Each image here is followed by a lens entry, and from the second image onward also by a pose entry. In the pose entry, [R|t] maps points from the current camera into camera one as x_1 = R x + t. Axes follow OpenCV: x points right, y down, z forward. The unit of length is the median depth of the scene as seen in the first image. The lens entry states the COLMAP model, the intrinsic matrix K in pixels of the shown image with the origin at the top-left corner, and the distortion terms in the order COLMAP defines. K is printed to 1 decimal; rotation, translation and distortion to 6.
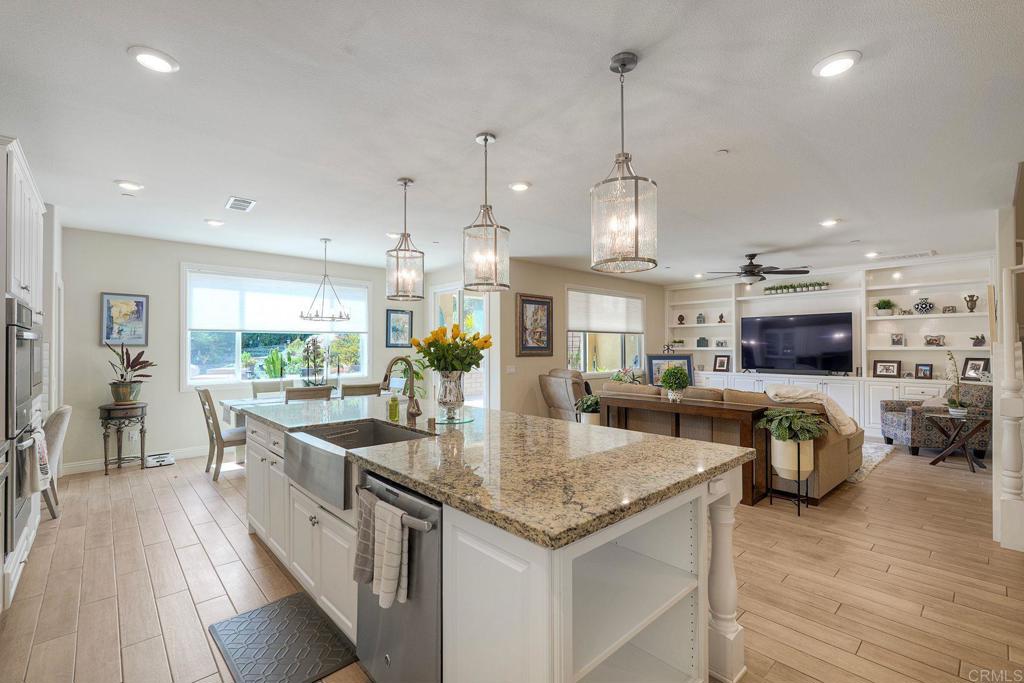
lens RADIAL K [[449.6, 0, 512.0], [0, 449.6, 341.5], [0, 0, 1]] dist [0.001657, 0.000185]
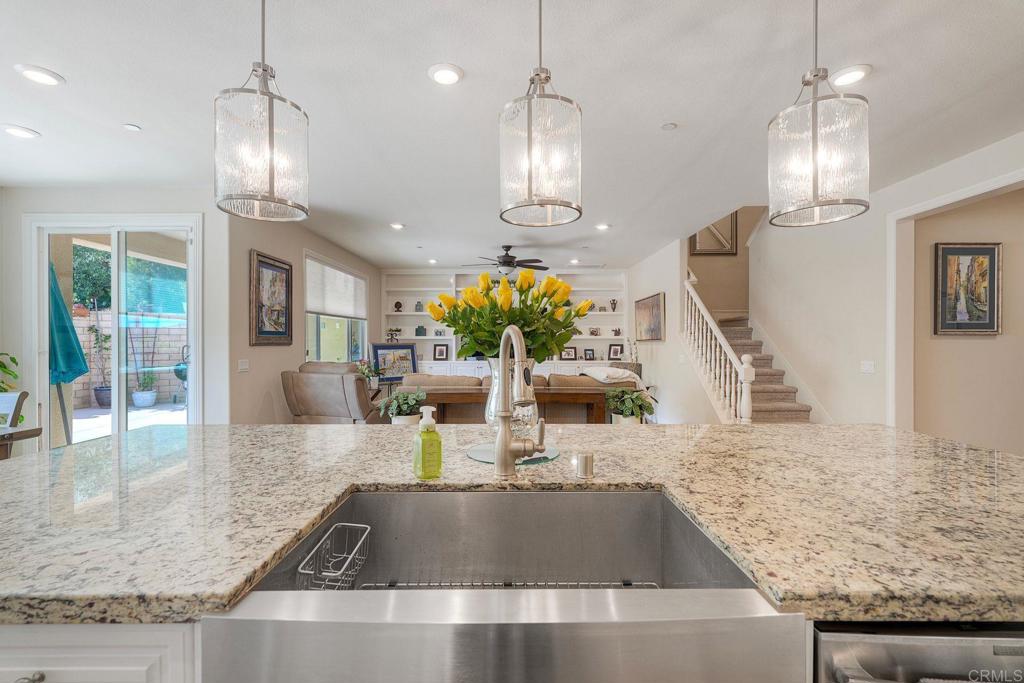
lens RADIAL K [[449.6, 0, 512.0], [0, 449.6, 341.5], [0, 0, 1]] dist [0.001657, 0.000185]
pose [[0.675139, 0.000108, 0.737691, -0.190910], [-0.011569, 0.999879, 0.010441, 0.014102], [-0.737600, -0.015584, 0.675058, 0.237729]]
